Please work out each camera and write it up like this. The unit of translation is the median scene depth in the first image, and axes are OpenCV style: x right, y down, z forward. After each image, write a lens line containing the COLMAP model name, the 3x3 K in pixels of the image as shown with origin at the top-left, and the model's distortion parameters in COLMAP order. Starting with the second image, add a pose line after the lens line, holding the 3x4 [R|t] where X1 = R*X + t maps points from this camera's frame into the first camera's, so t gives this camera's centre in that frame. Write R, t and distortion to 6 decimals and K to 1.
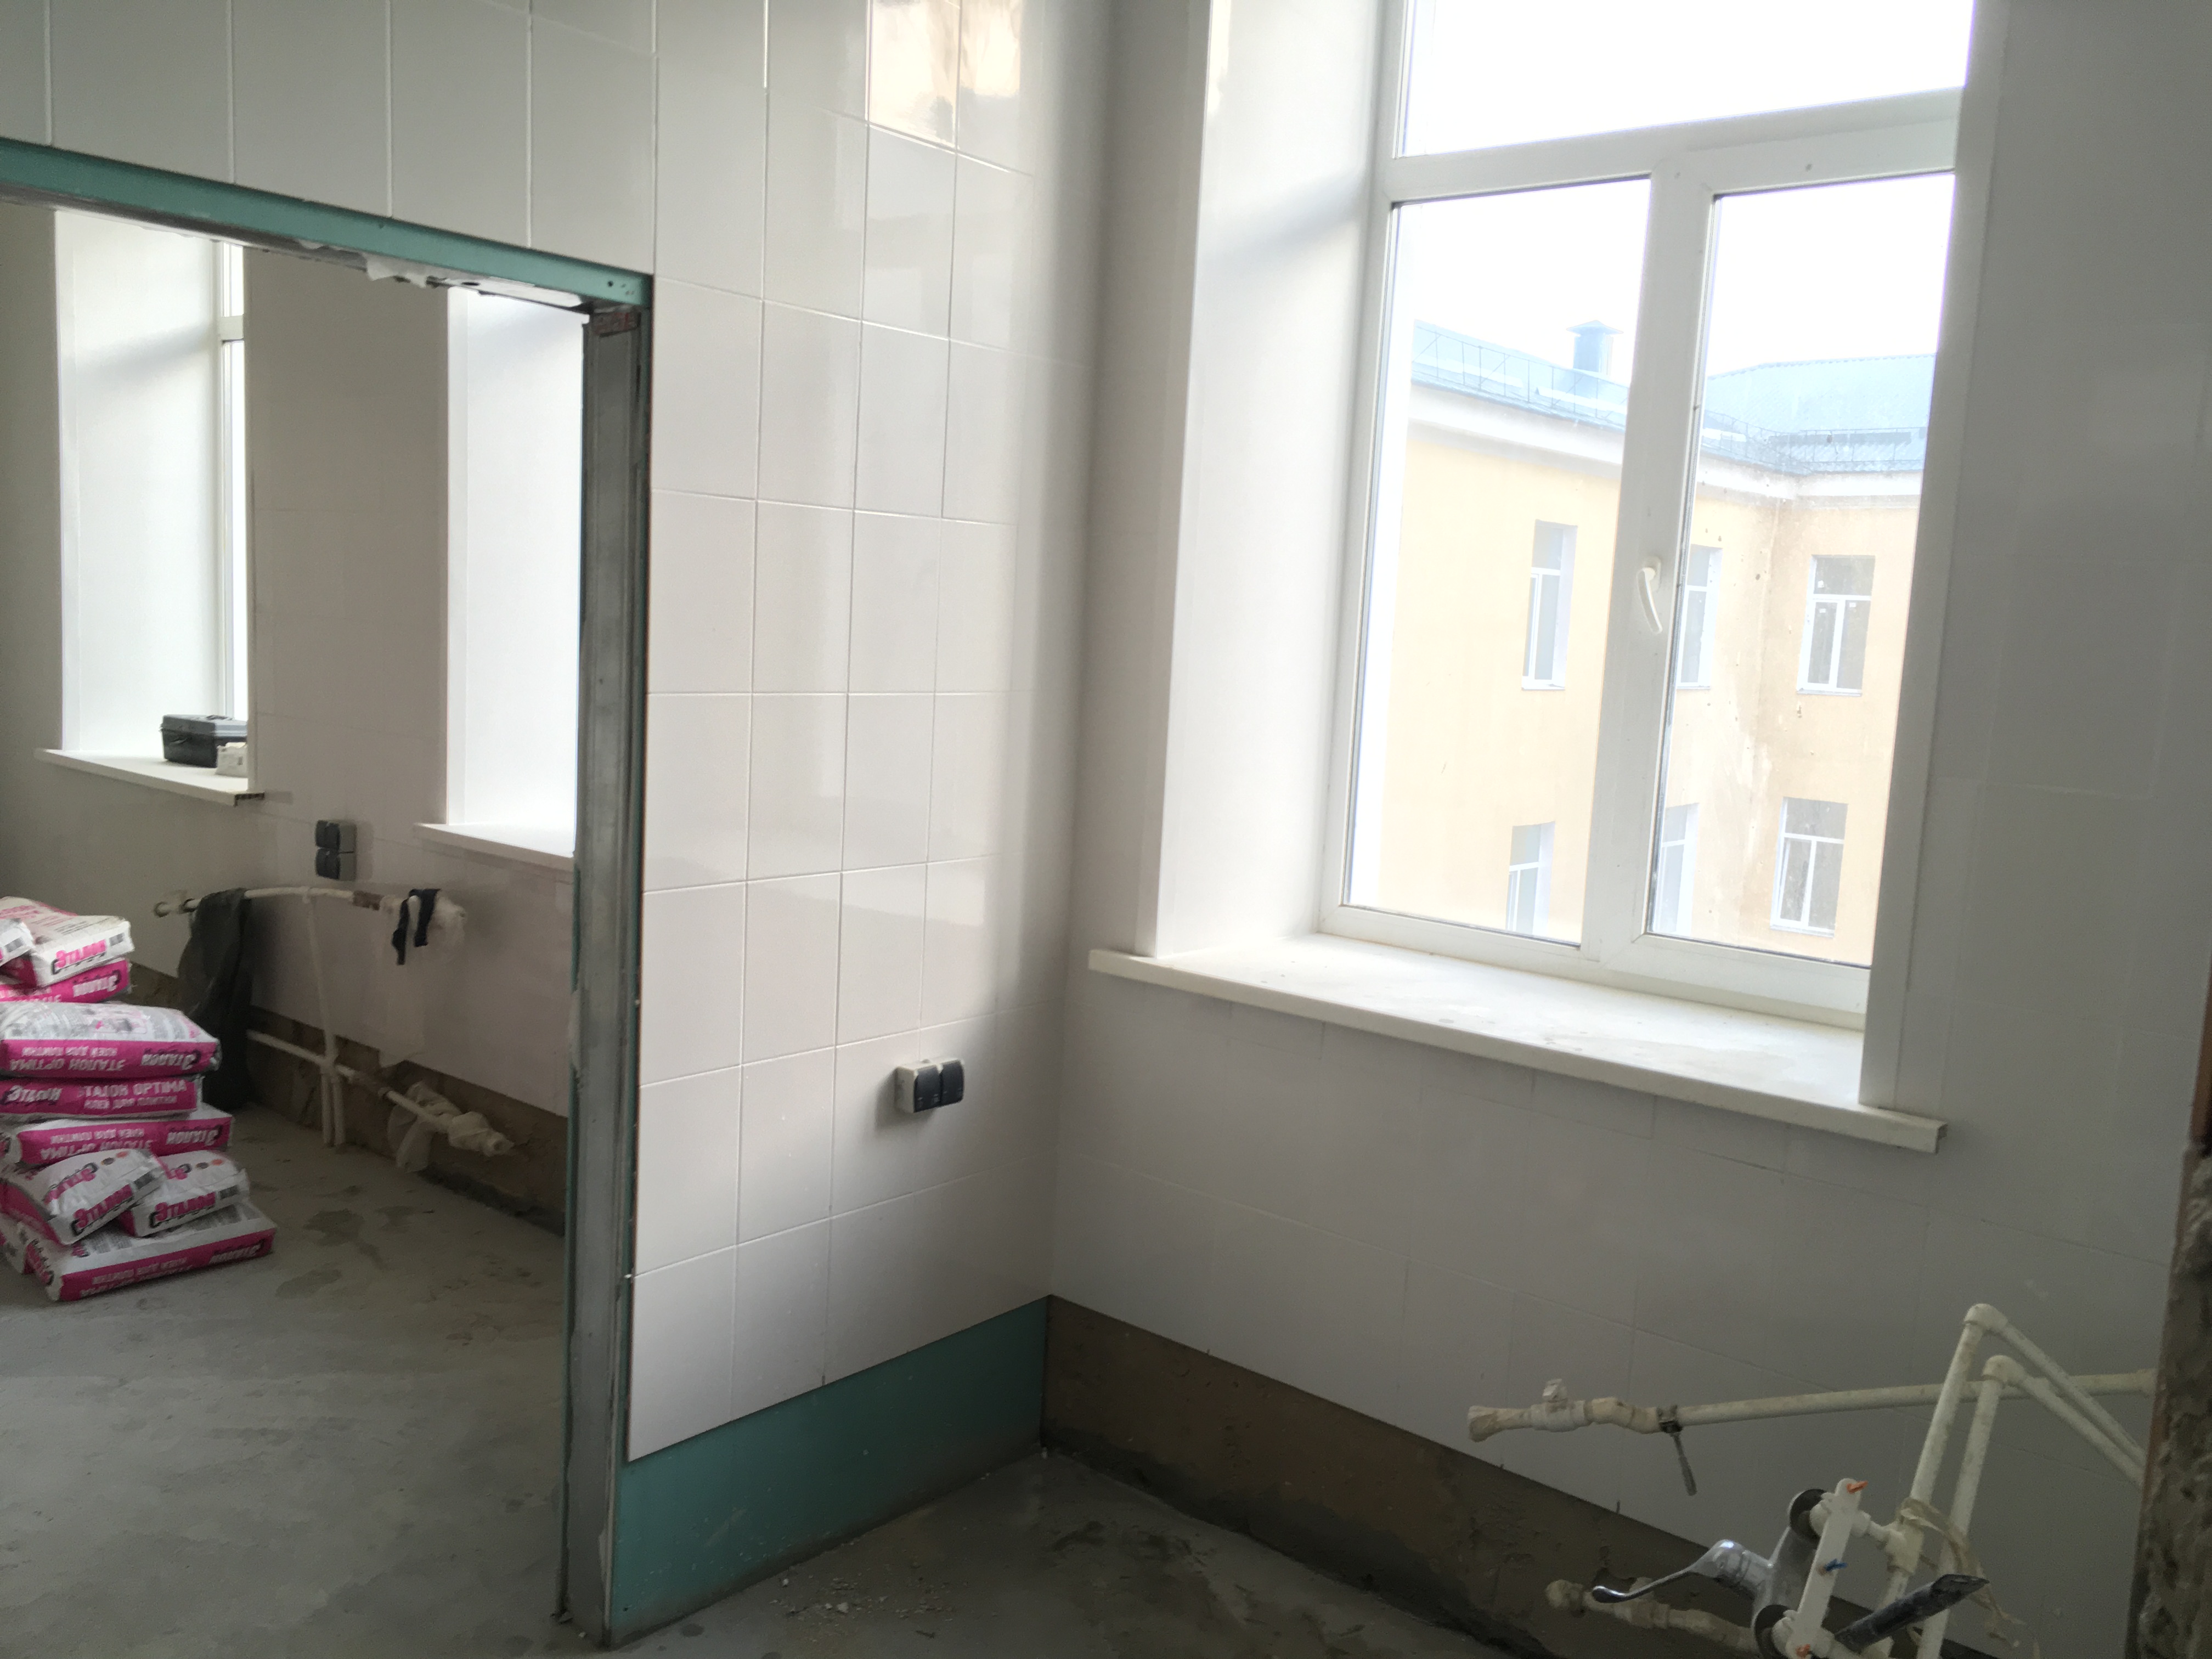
lens RADIAL K [[1865.0, 0, 1102.7], [0, 1865.0, 835.6], [0, 0, 1]] dist [0.083798, -0.096895]
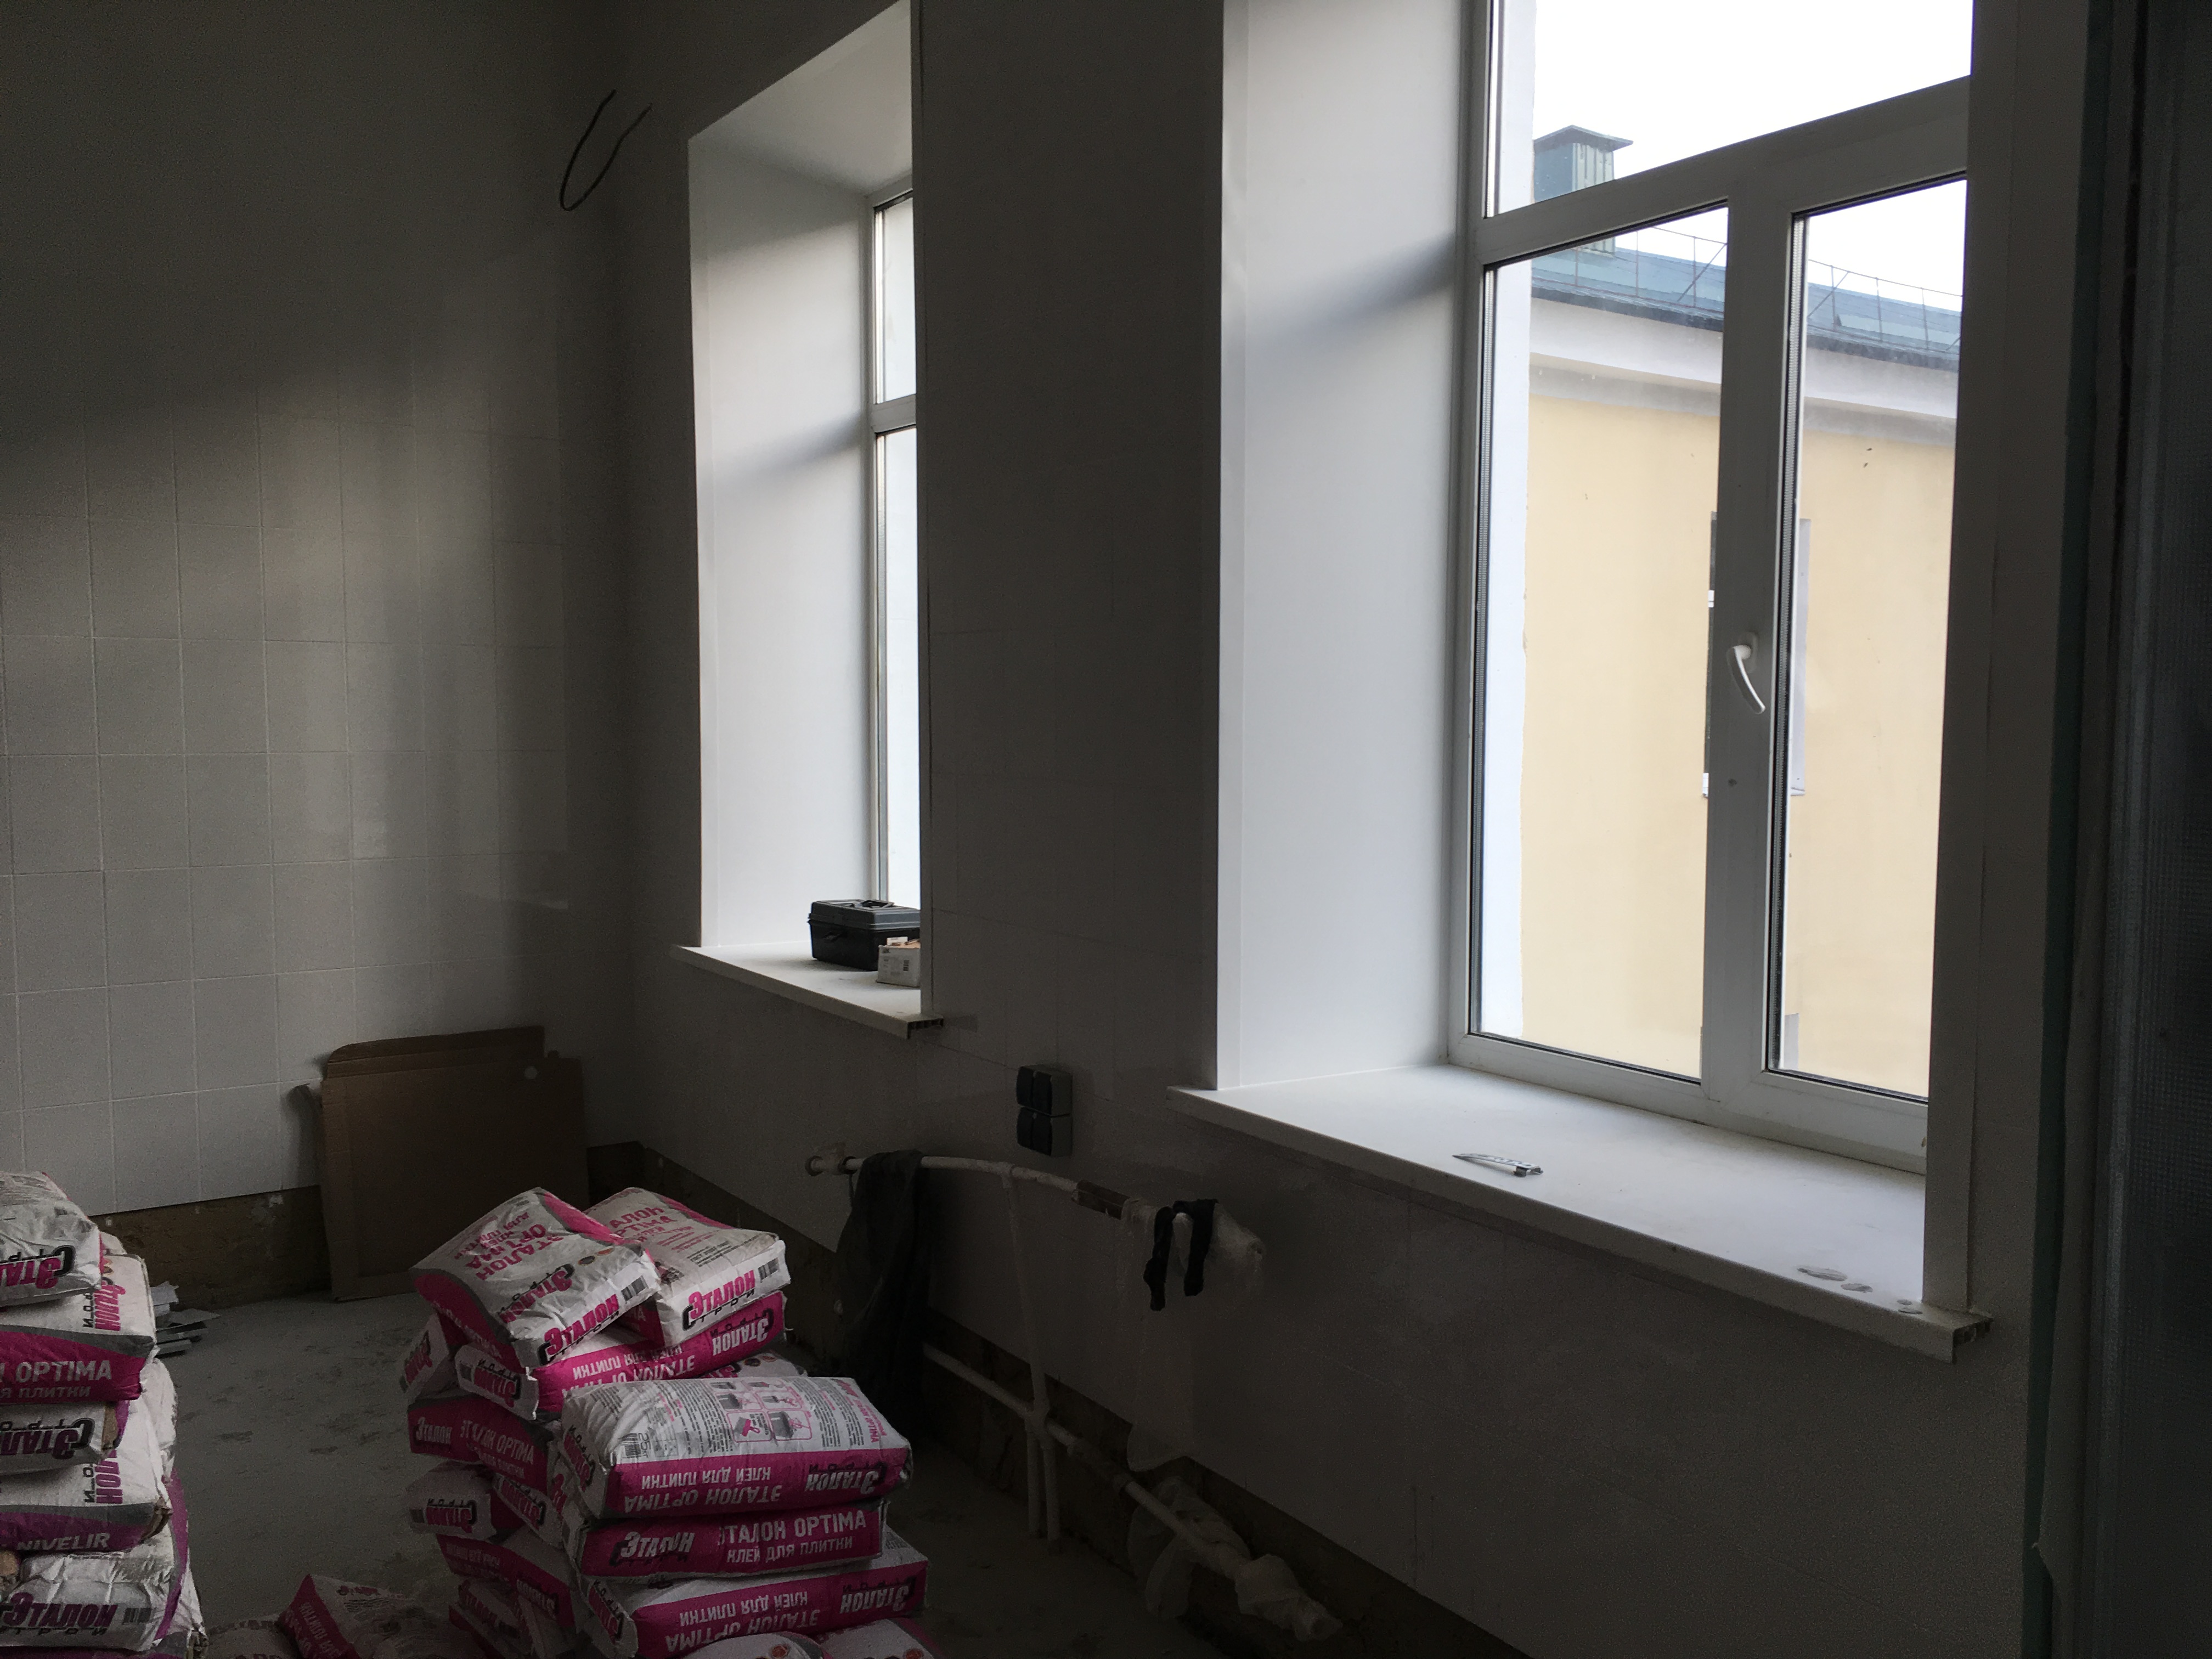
lens RADIAL K [[1865.0, 0, 1110.3], [0, 1865.0, 831.6], [0, 0, 1]] dist [0.083798, -0.096895]
pose [[0.958867, -0.030318, -0.282233, -0.205905], [0.014099, 0.998139, -0.059321, -0.059610], [0.283506, 0.052902, 0.957510, 0.377597]]
